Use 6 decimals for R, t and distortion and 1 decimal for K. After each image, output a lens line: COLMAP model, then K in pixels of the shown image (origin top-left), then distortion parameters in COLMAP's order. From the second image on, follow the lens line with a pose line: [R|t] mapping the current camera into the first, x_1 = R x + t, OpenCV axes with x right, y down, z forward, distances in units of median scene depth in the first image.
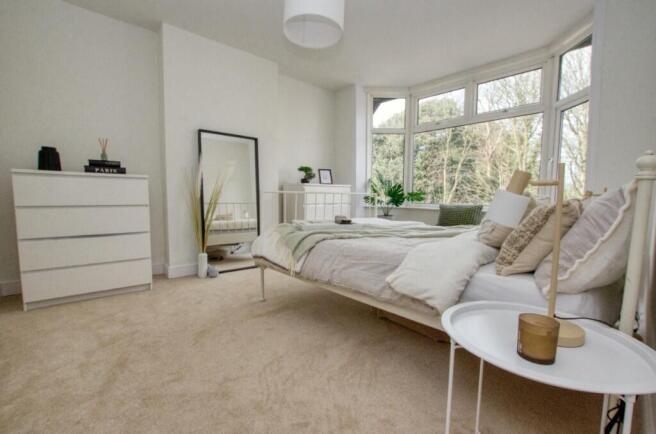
lens RADIAL K [[287.4, 0, 329.8], [0, 287.4, 222.9], [0, 0, 1]] dist [-0.037695, 0.009260]
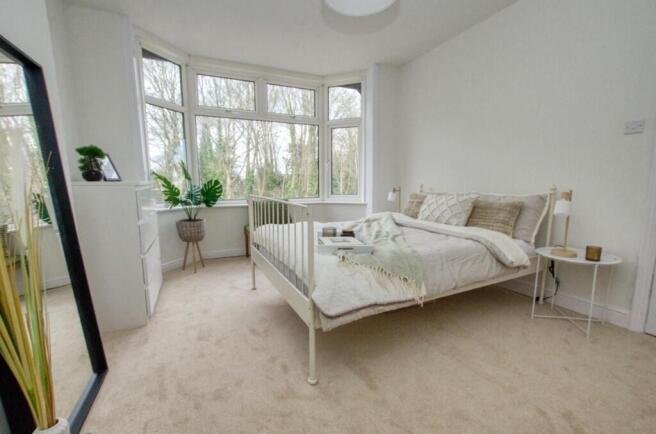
lens RADIAL K [[287.4, 0, 329.8], [0, 287.4, 222.9], [0, 0, 1]] dist [-0.037695, 0.009260]
pose [[0.338998, -0.108929, 0.934460, -0.495377], [0.095426, 0.992133, 0.081034, -0.054173], [-0.935935, 0.061702, 0.346725, 0.518206]]
